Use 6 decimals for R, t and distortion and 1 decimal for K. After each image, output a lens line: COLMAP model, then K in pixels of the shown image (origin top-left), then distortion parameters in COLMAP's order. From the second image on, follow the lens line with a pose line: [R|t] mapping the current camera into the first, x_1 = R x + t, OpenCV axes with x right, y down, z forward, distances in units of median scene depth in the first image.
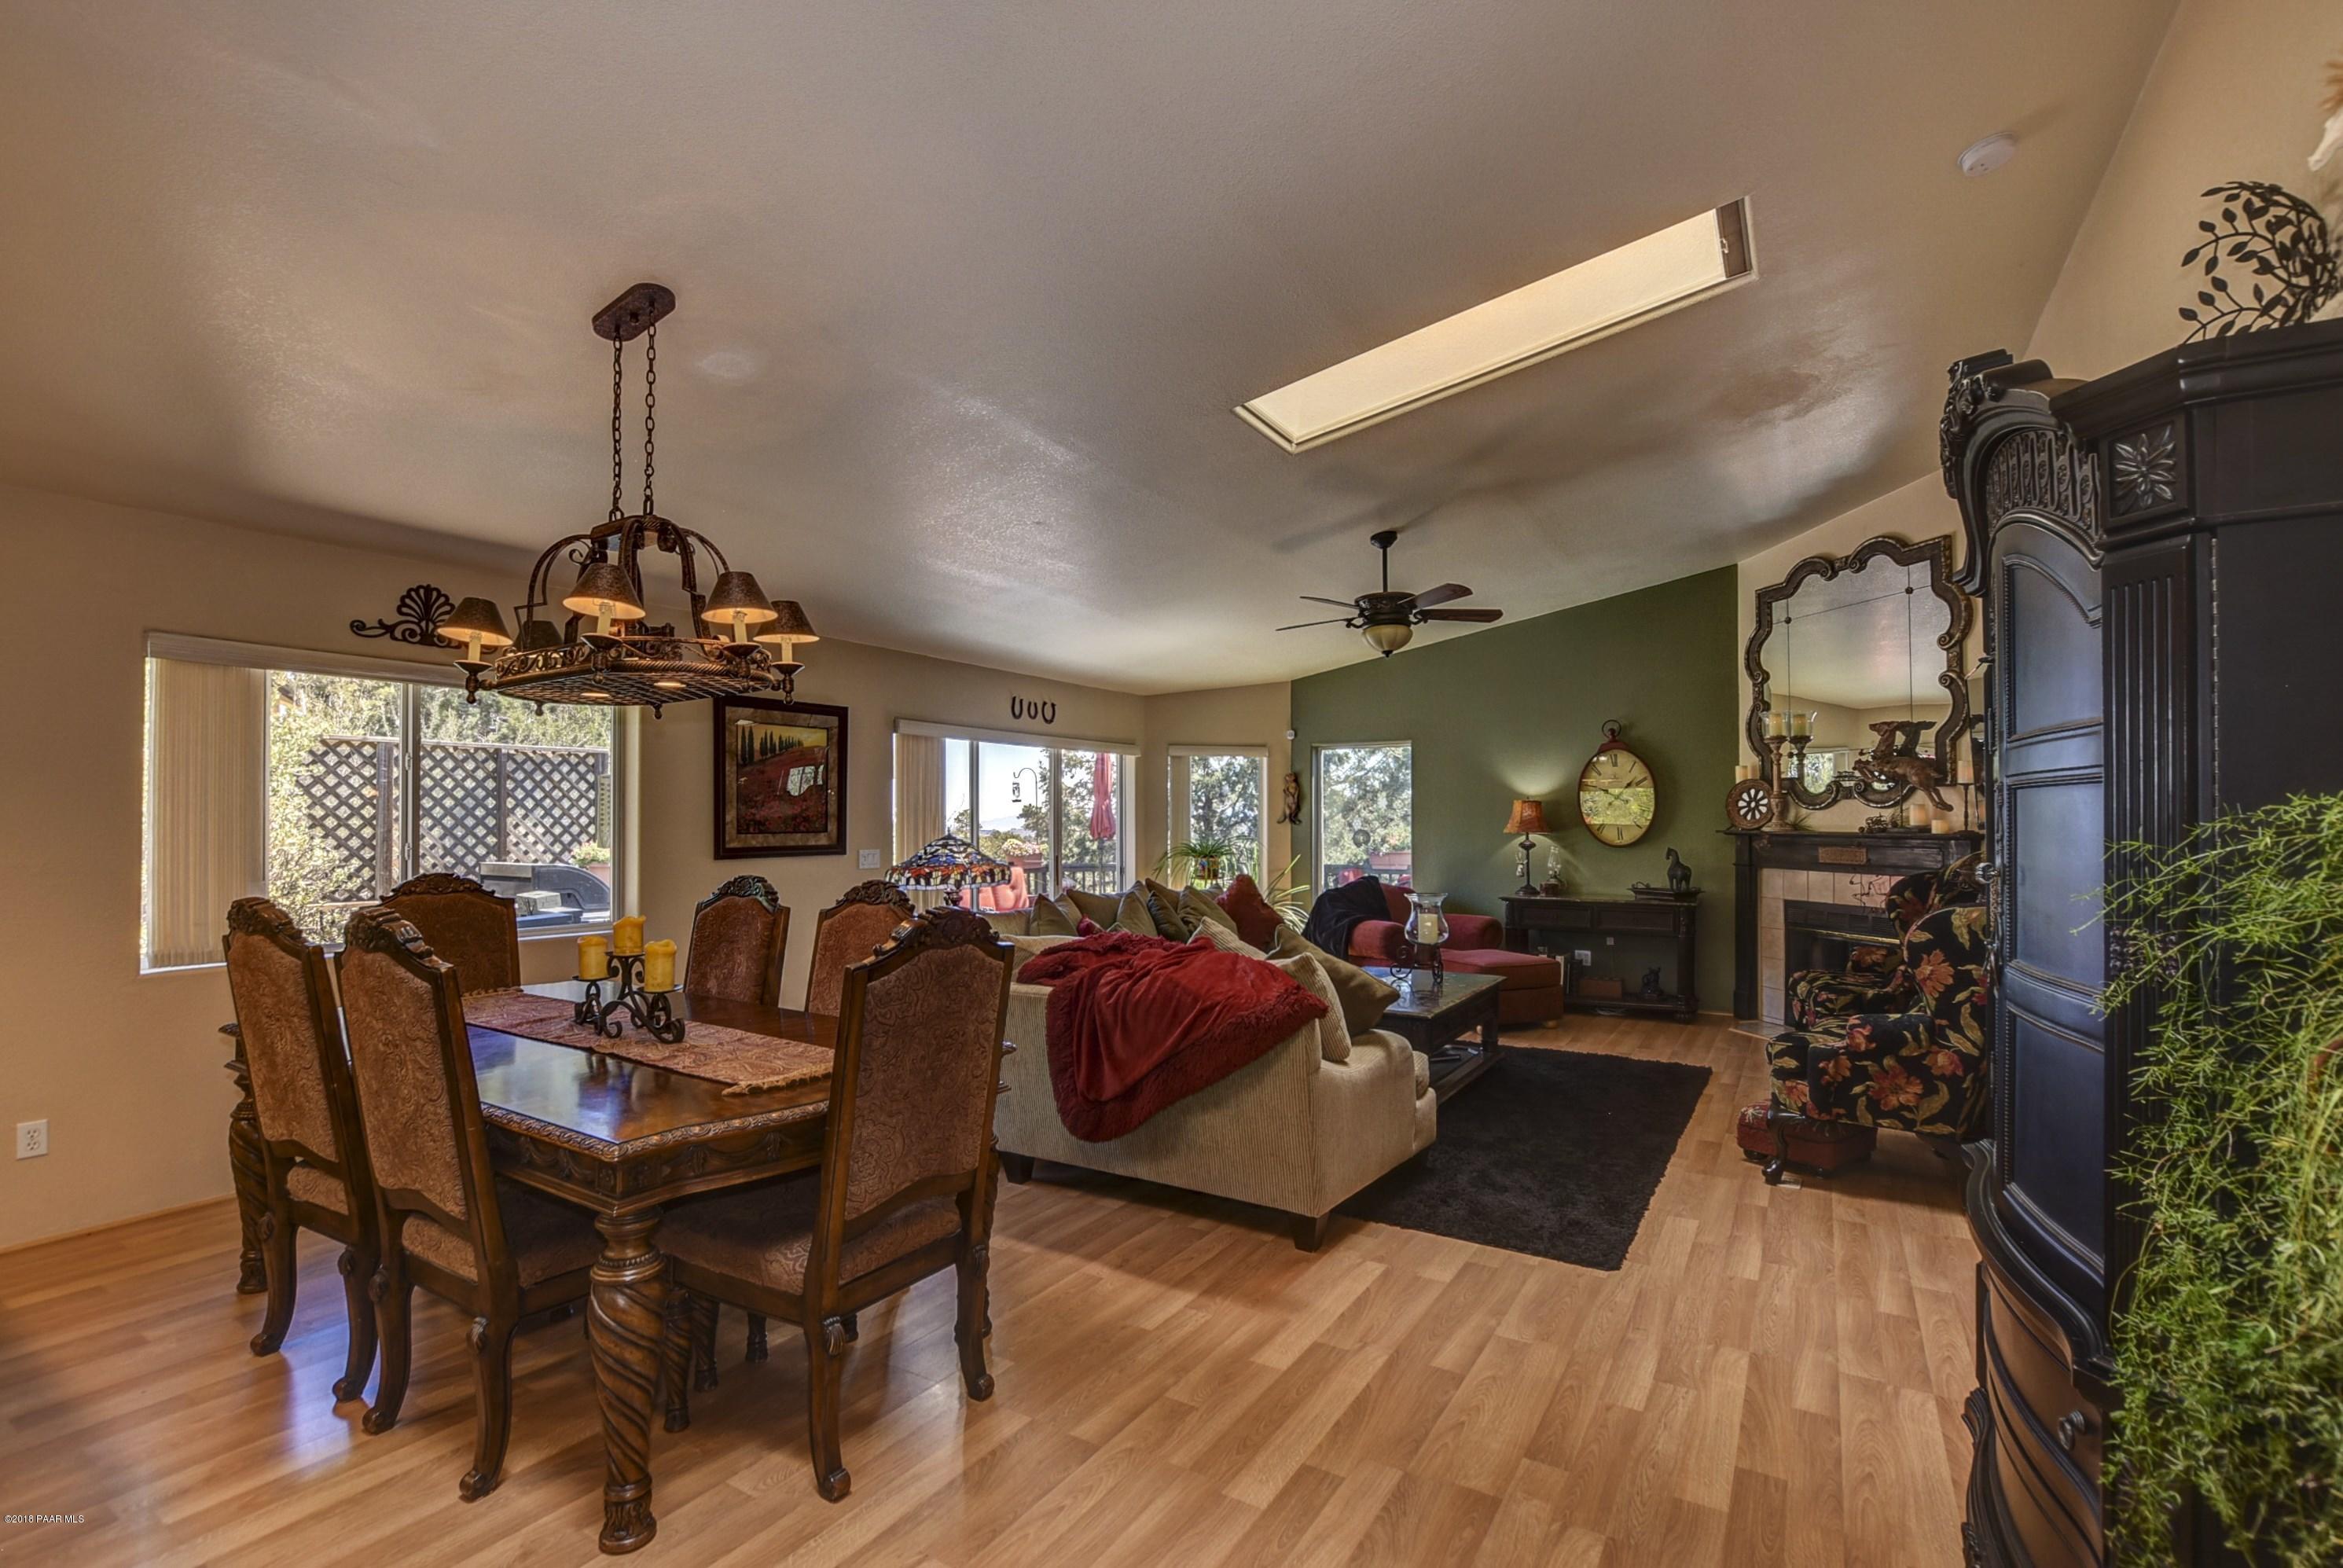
lens RADIAL K [[1042.2, 0, 1193.0], [0, 1042.2, 813.9], [0, 0, 1]] dist [-0.037382, 0.000181]
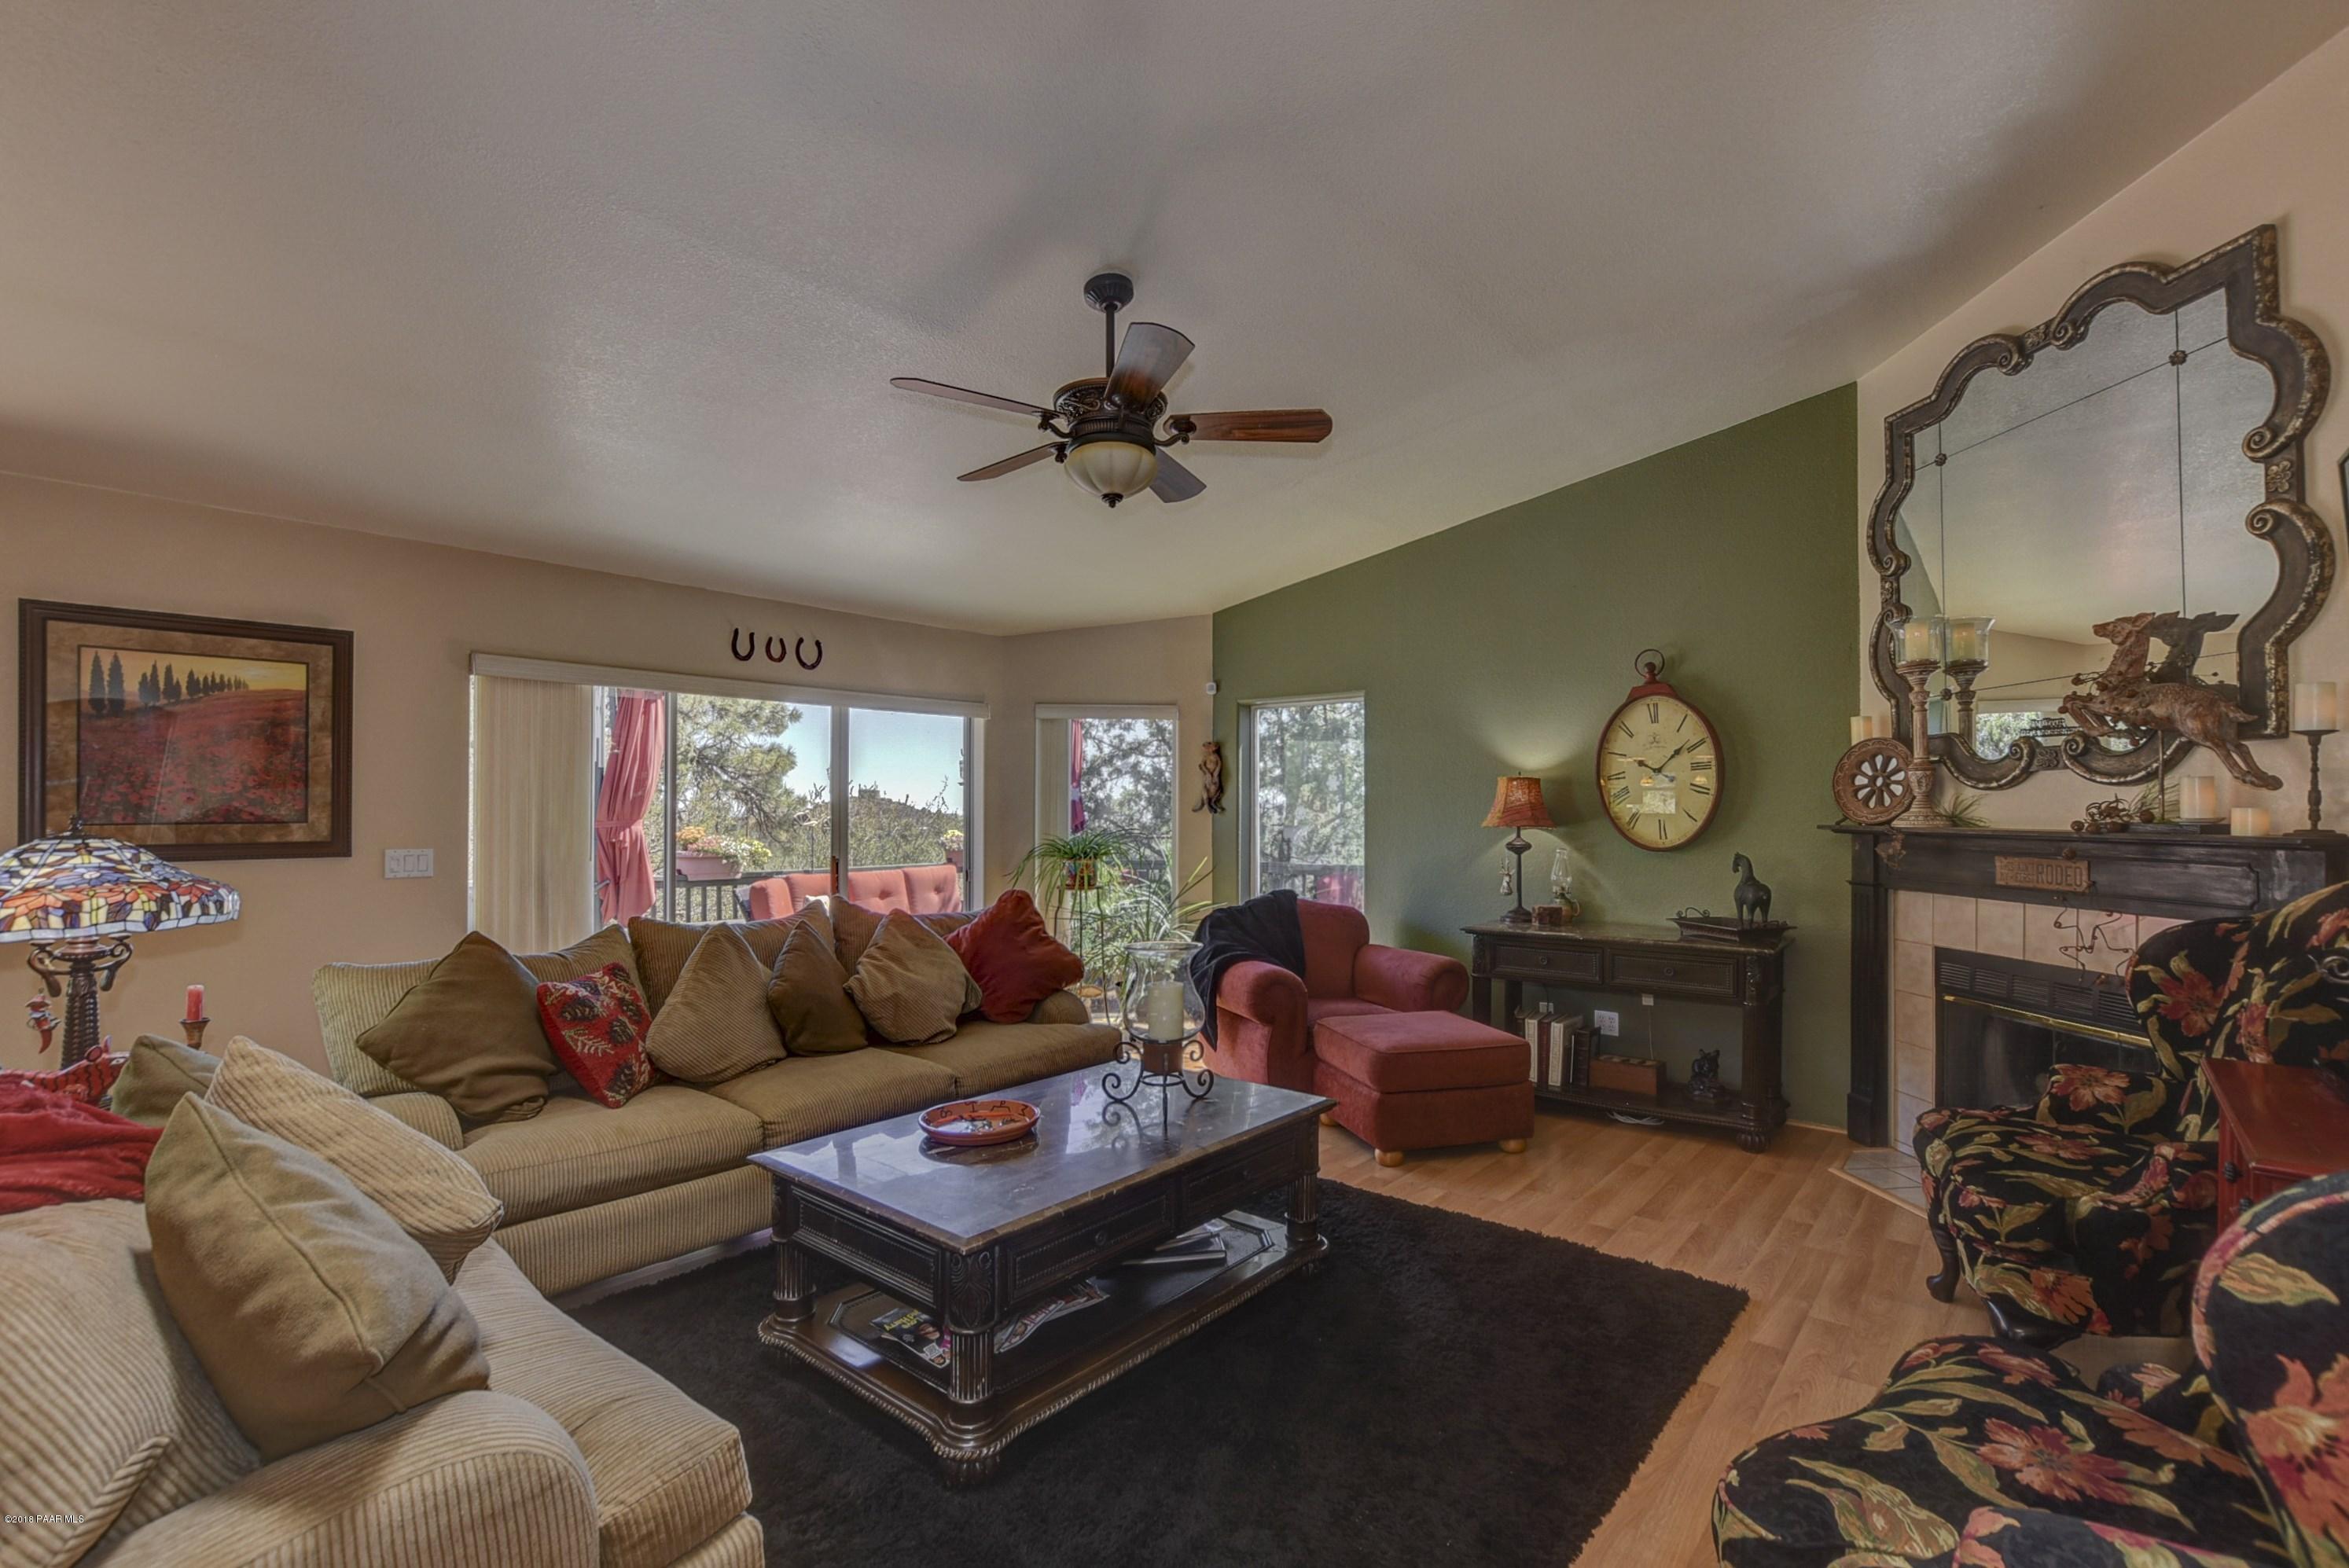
lens RADIAL K [[1045.0, 0, 1220.0], [0, 1045.0, 803.5], [0, 0, 1]] dist [-0.038200, 0.006346]
pose [[0.990725, 0.001618, -0.135872, 0.249464], [-0.001495, 0.999998, 0.001006, 0.003313], [0.135874, -0.000794, 0.990726, 0.366711]]
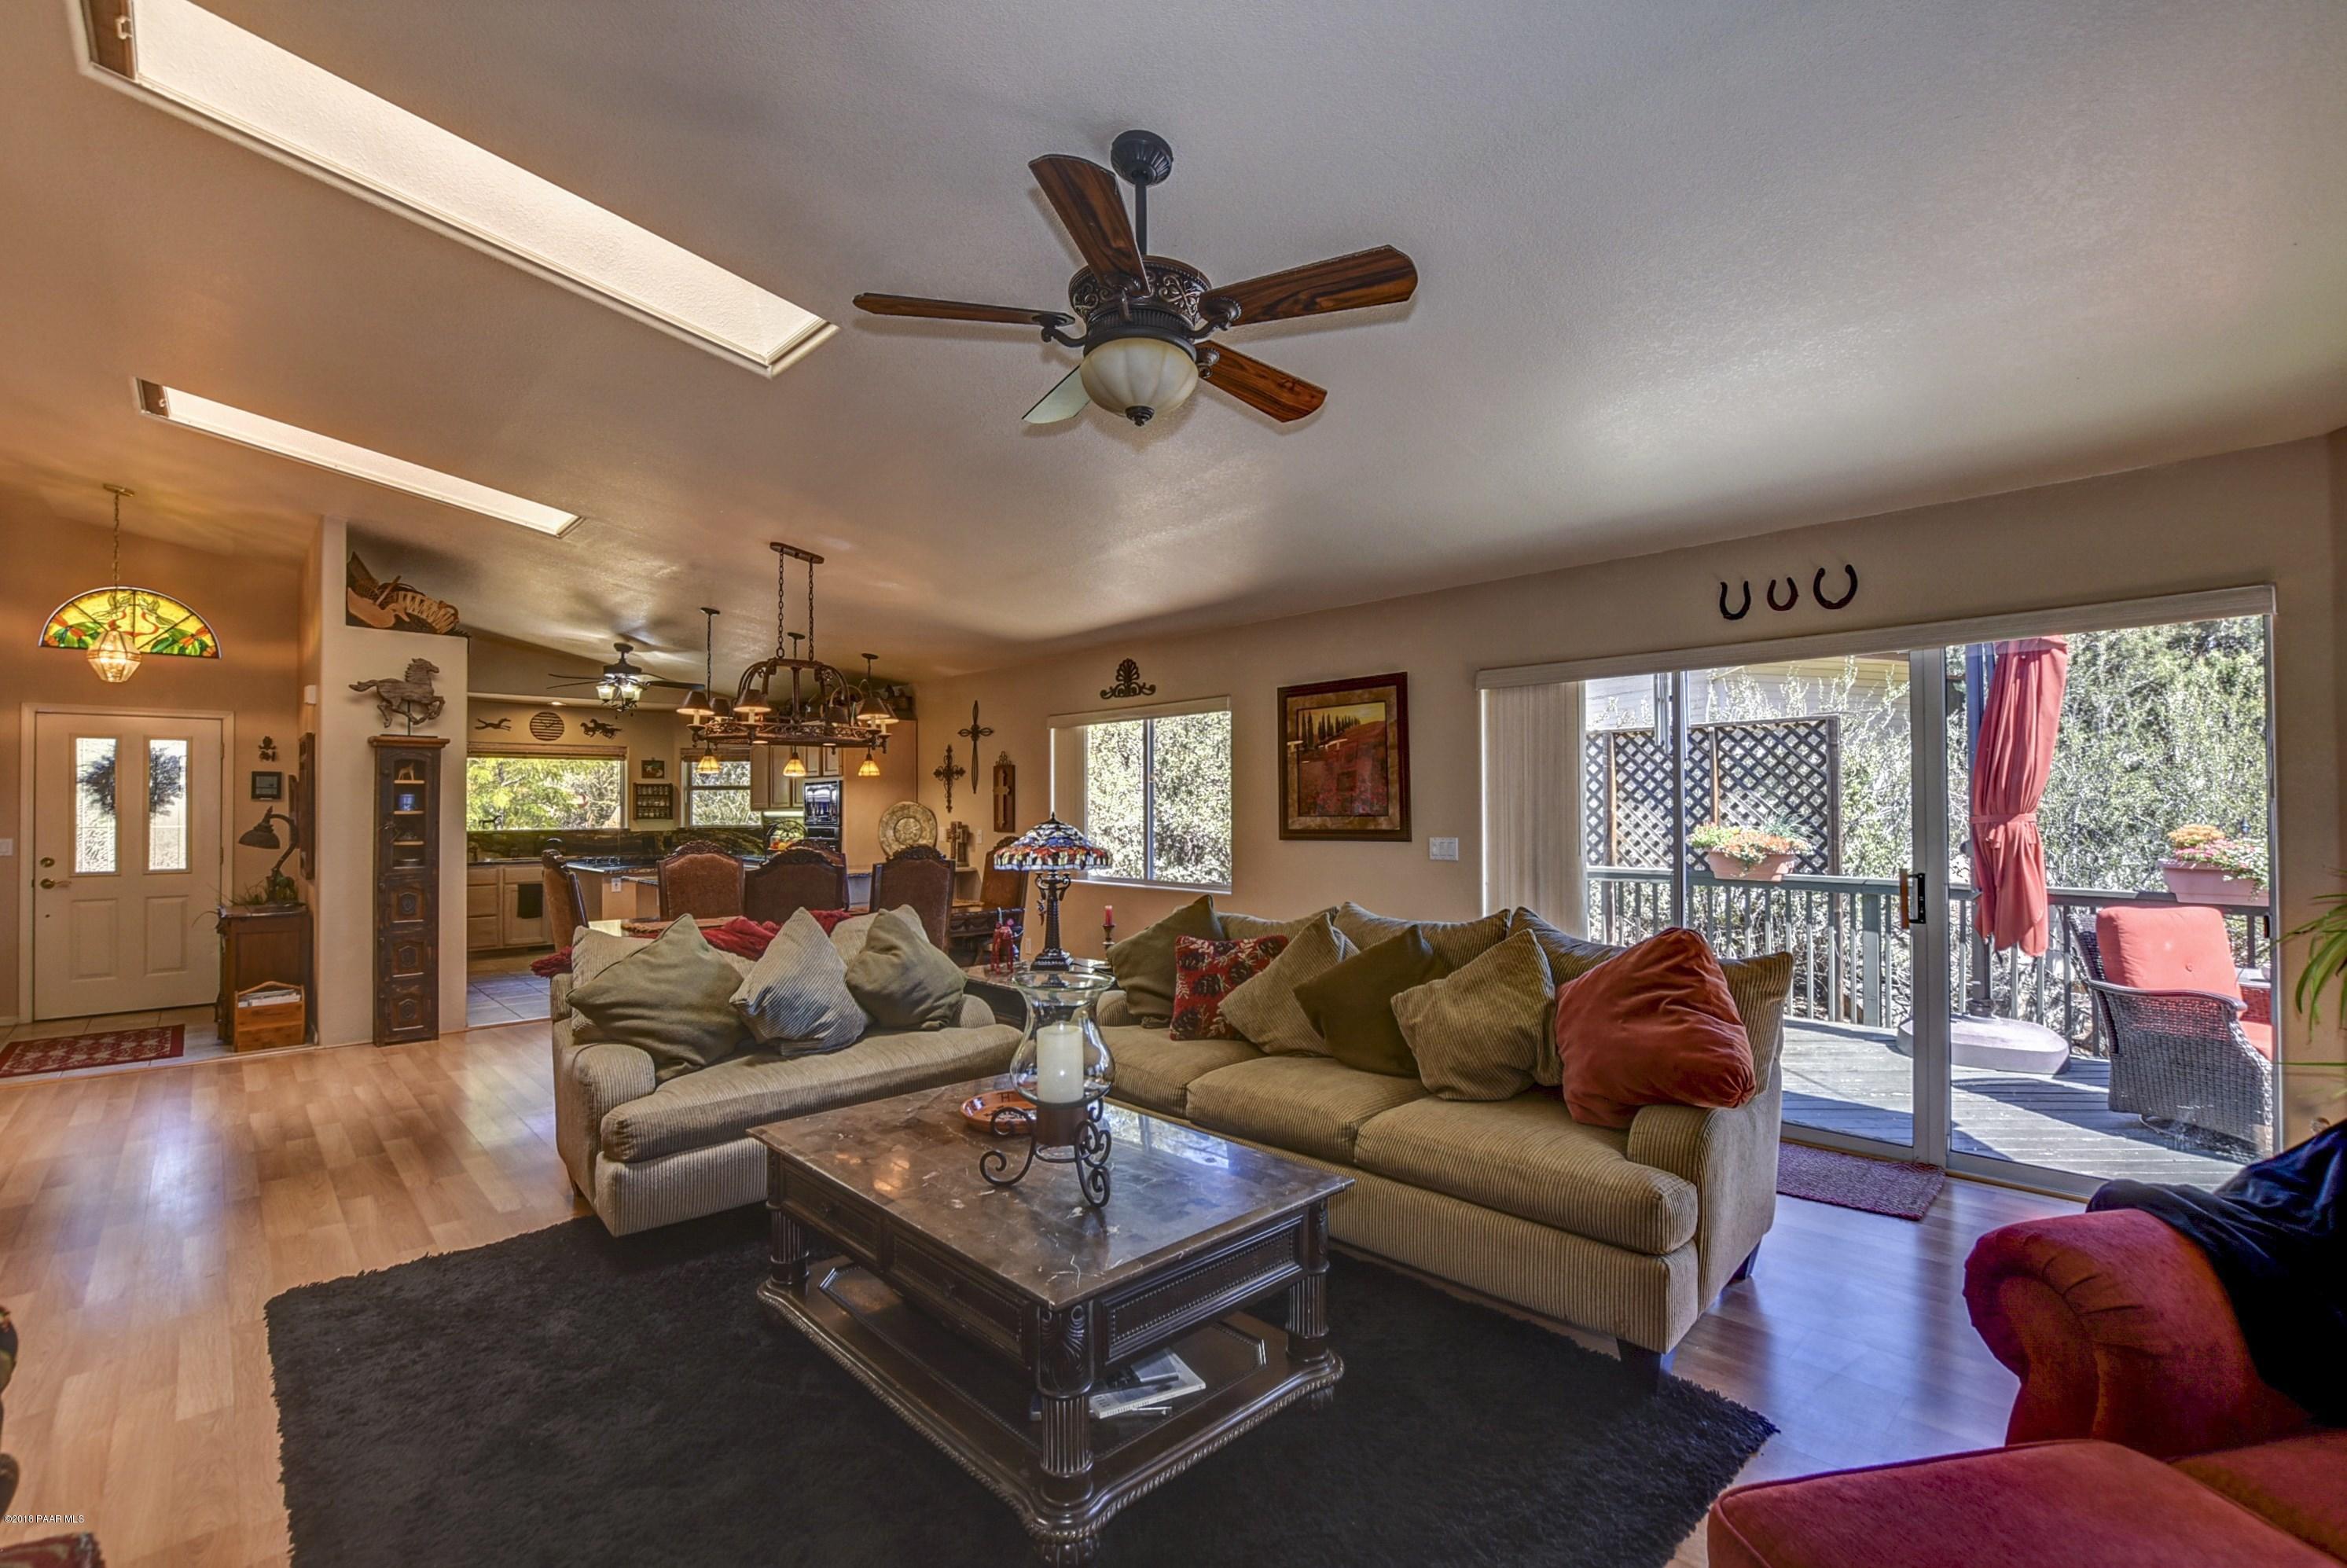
lens RADIAL K [[1029.8, 0, 1181.5], [0, 1029.8, 791.3], [0, 0, 1]] dist [-0.028403, 0.005513]
pose [[-0.258943, -0.012760, -0.965808, 0.467242], [0.015350, 0.999732, -0.017324, 0.007575], [0.965771, -0.019311, -0.258677, 0.886886]]
